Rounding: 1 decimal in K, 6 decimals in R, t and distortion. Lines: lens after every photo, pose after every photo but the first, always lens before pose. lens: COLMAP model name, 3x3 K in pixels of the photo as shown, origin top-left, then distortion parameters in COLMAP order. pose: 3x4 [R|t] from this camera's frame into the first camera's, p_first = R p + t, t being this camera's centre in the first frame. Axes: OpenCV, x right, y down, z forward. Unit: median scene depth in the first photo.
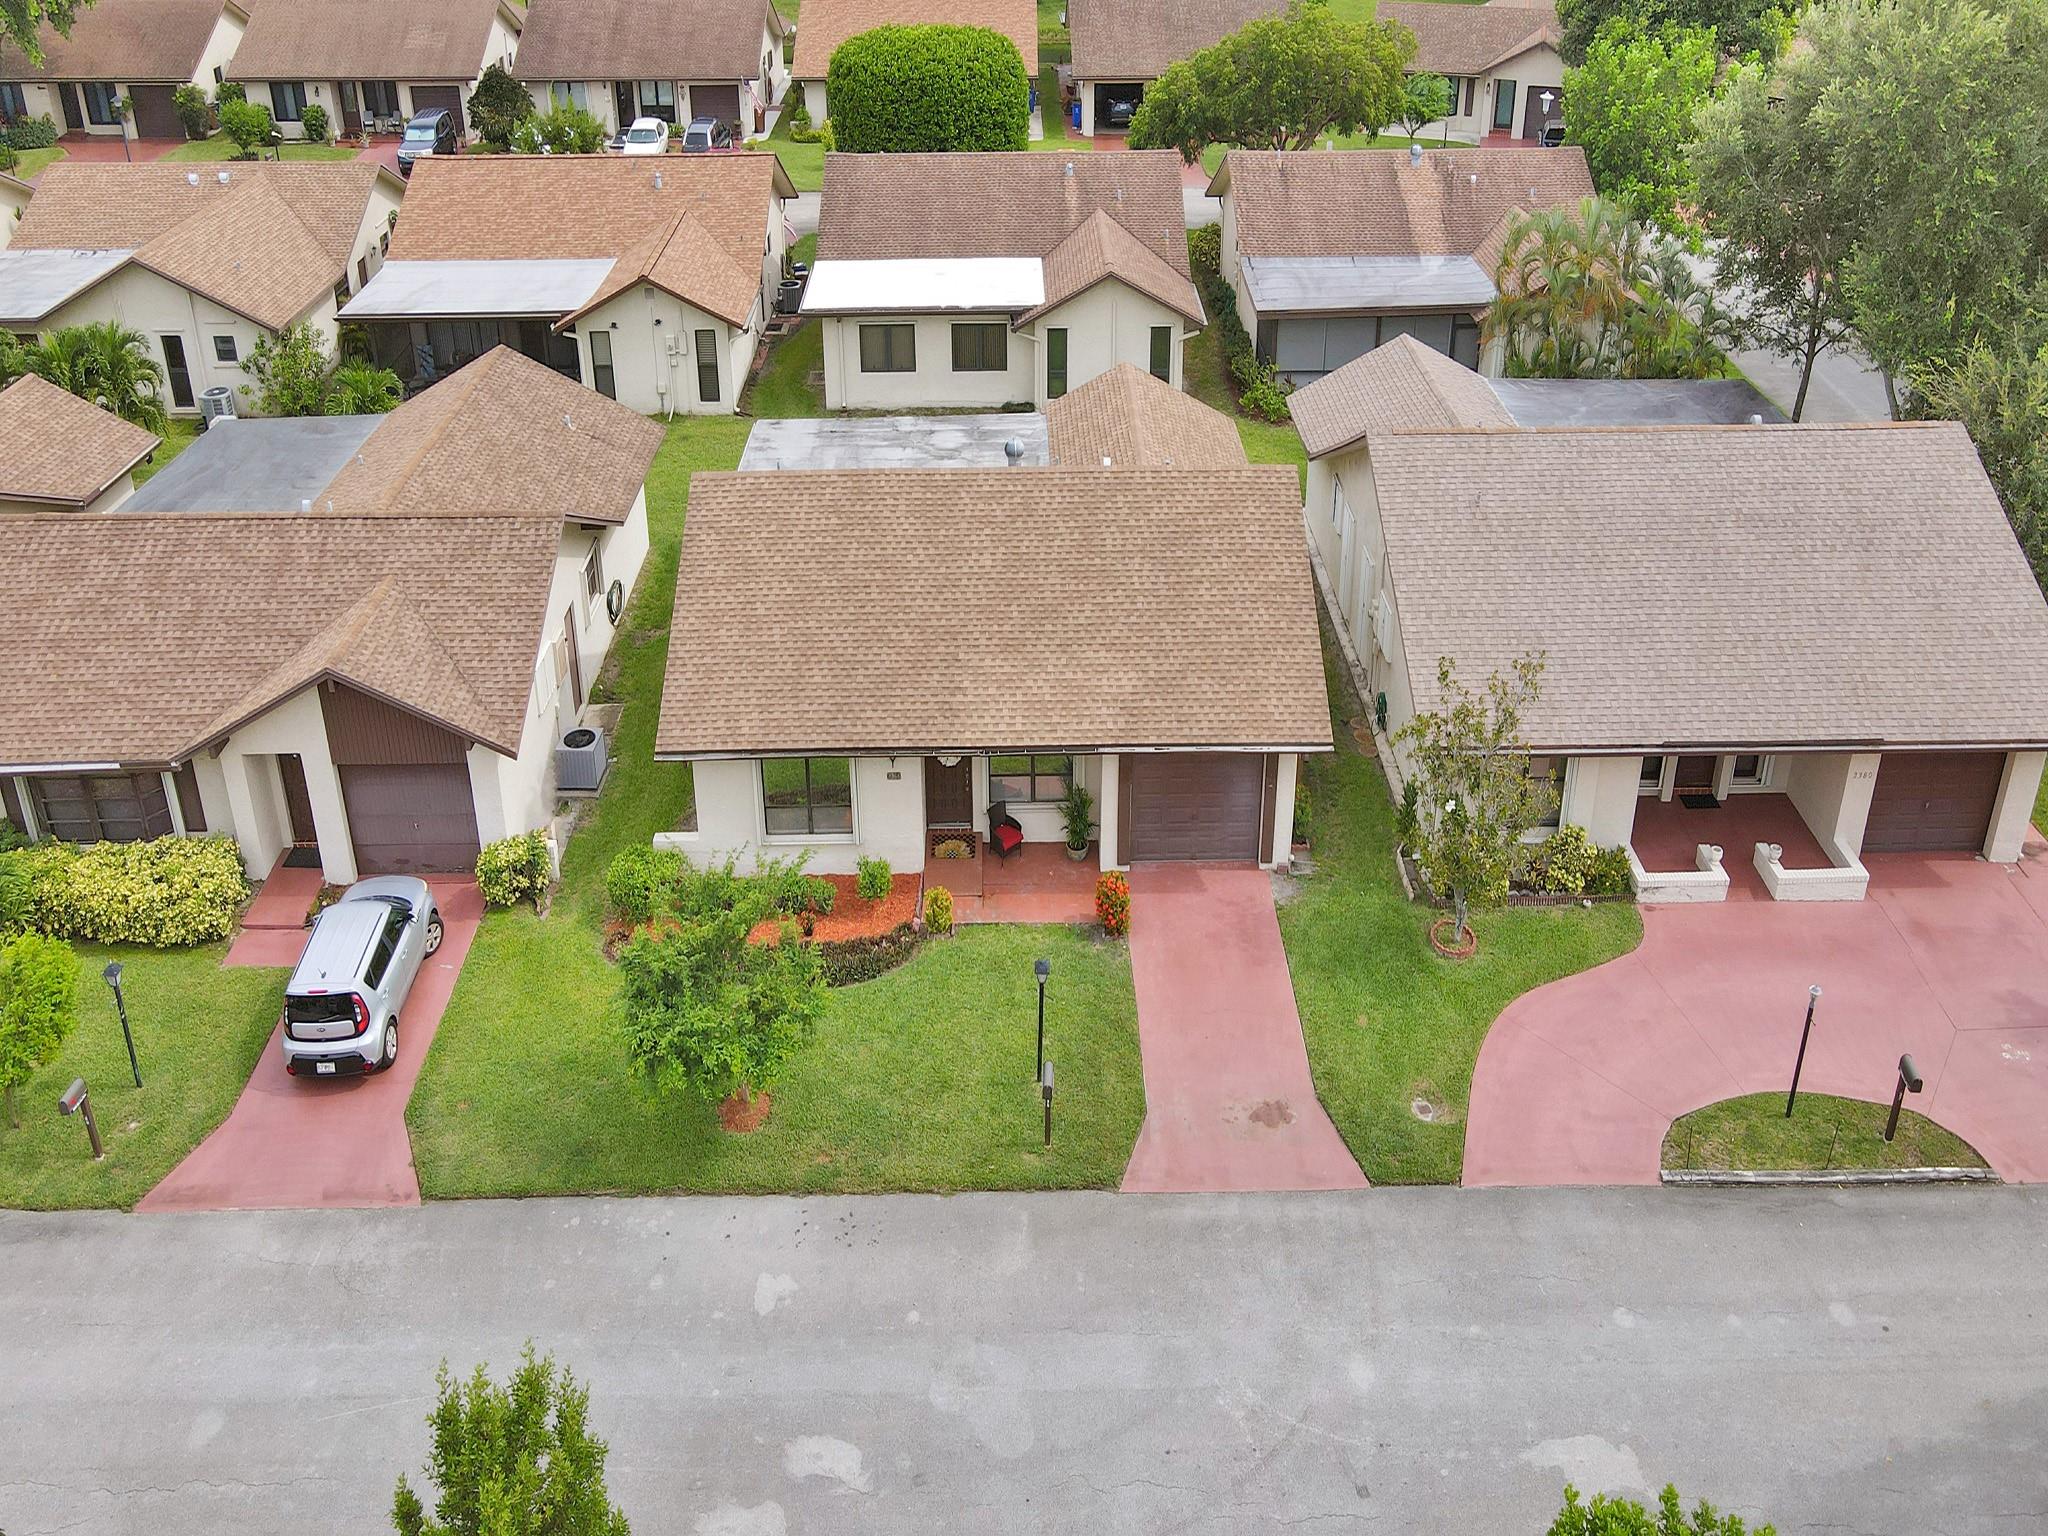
lens RADIAL K [[1452.3, 0, 1038.7], [0, 1452.3, 765.0], [0, 0, 1]] dist [-0.003258, 0.020310]
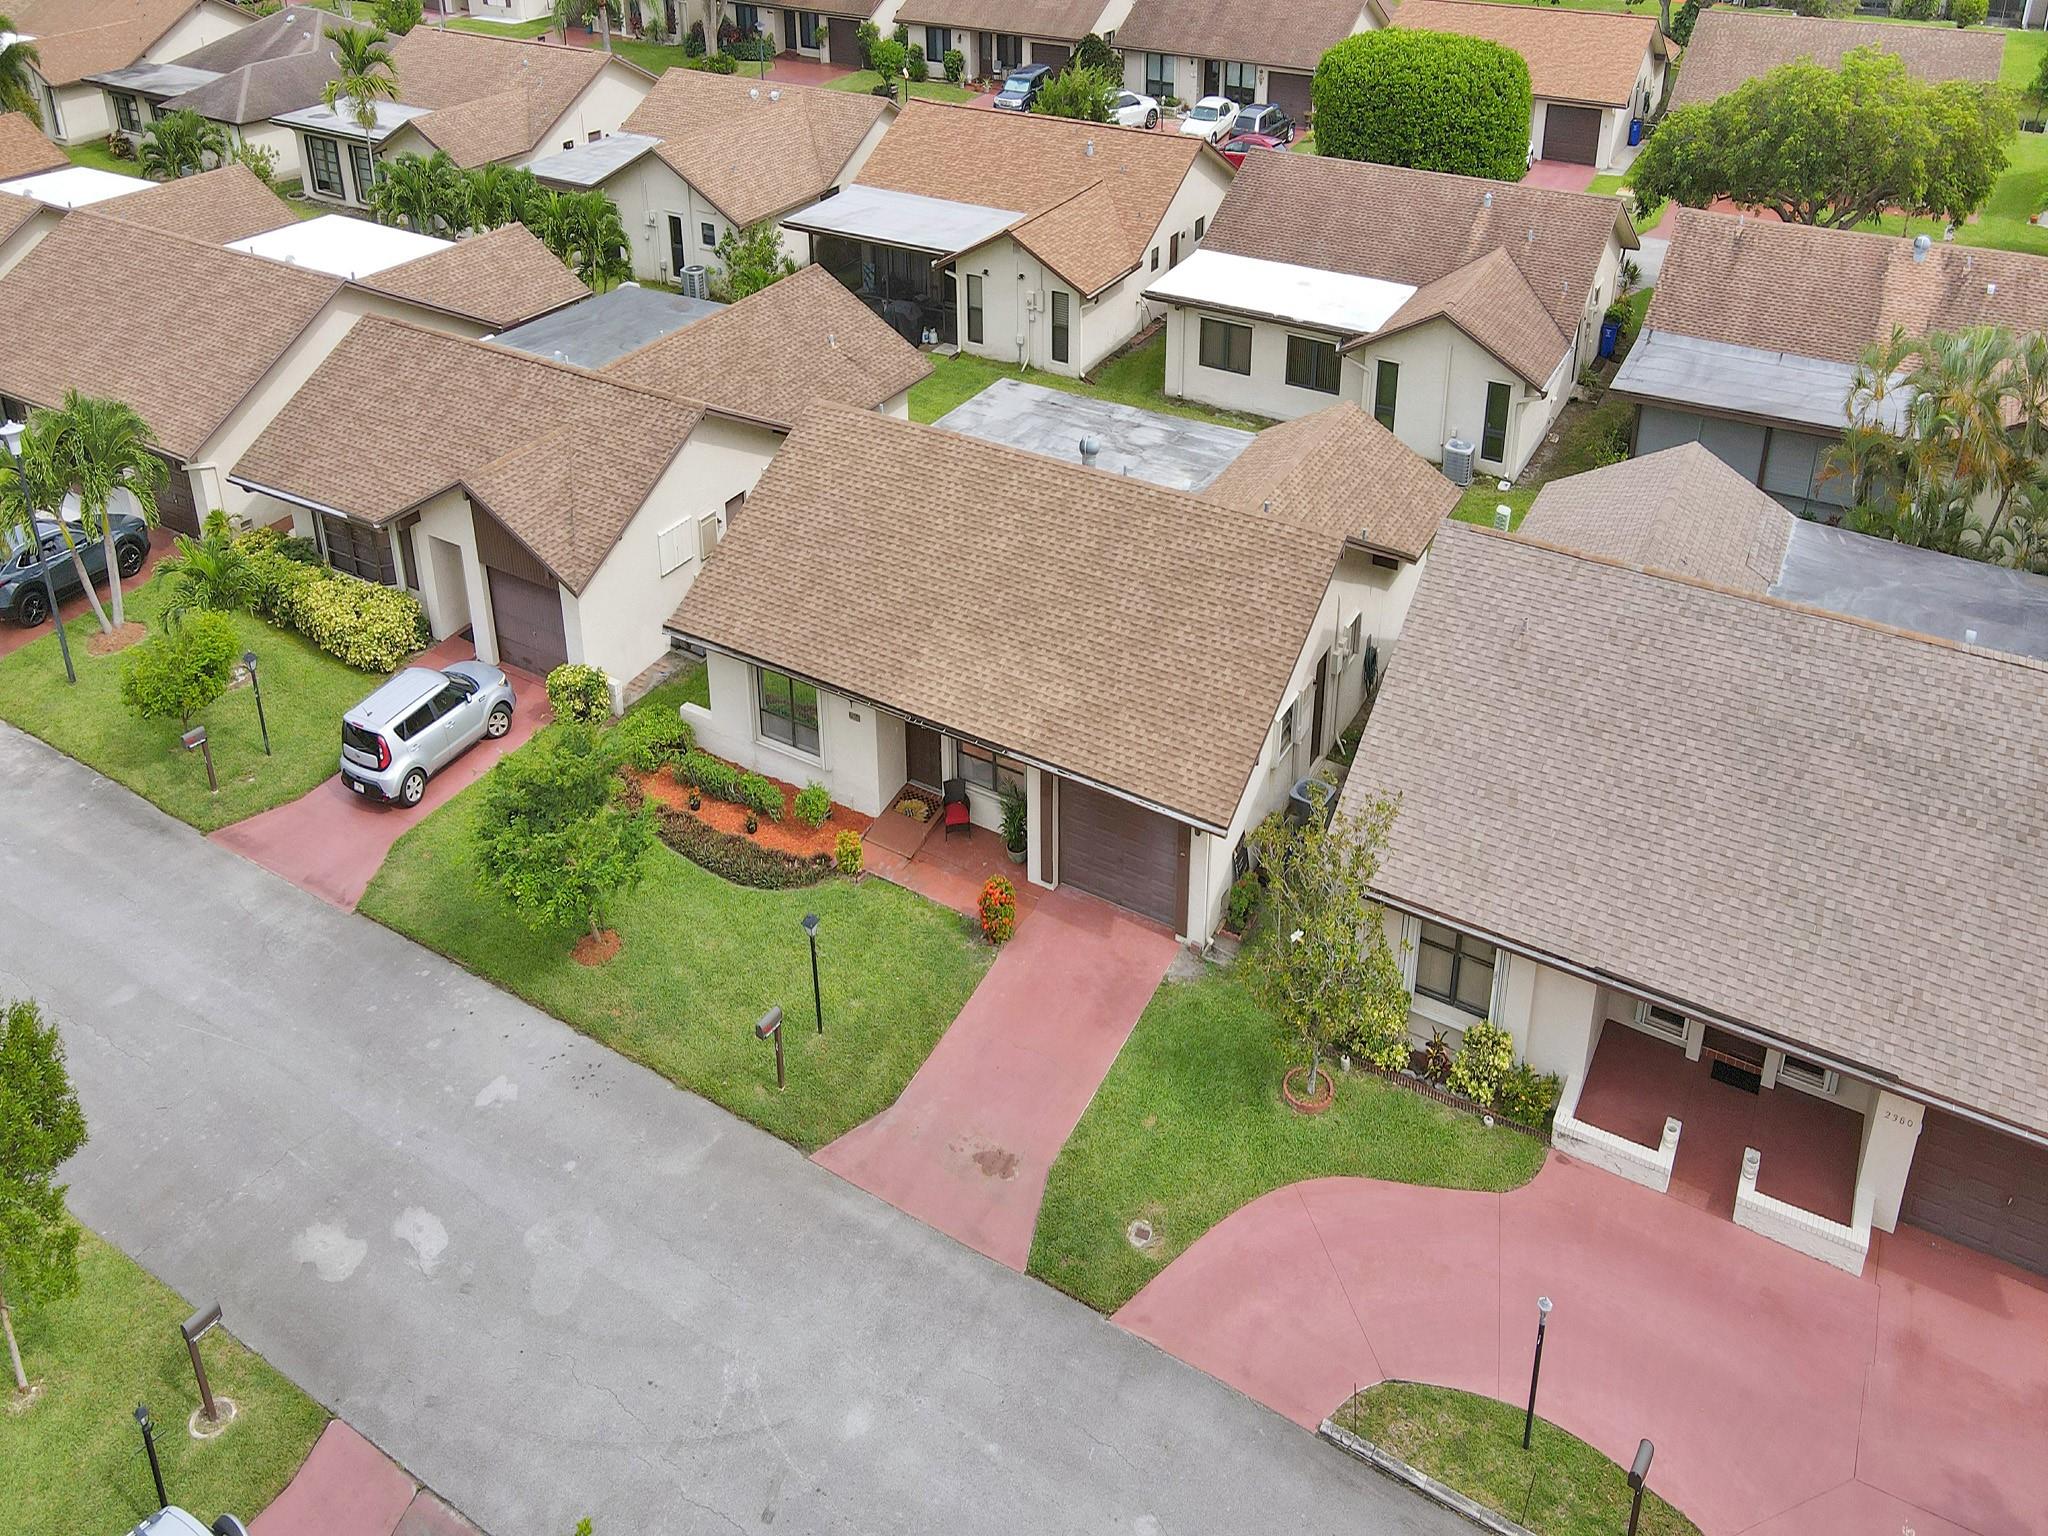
lens RADIAL K [[1452.3, 0, 1017.7], [0, 1452.3, 761.6], [0, 0, 1]] dist [-0.003258, 0.020310]
pose [[0.841755, 0.323427, -0.432254, 0.455121], [-0.322759, 0.943320, 0.077296, -0.079639], [0.432753, 0.074450, 0.898433, 0.114382]]
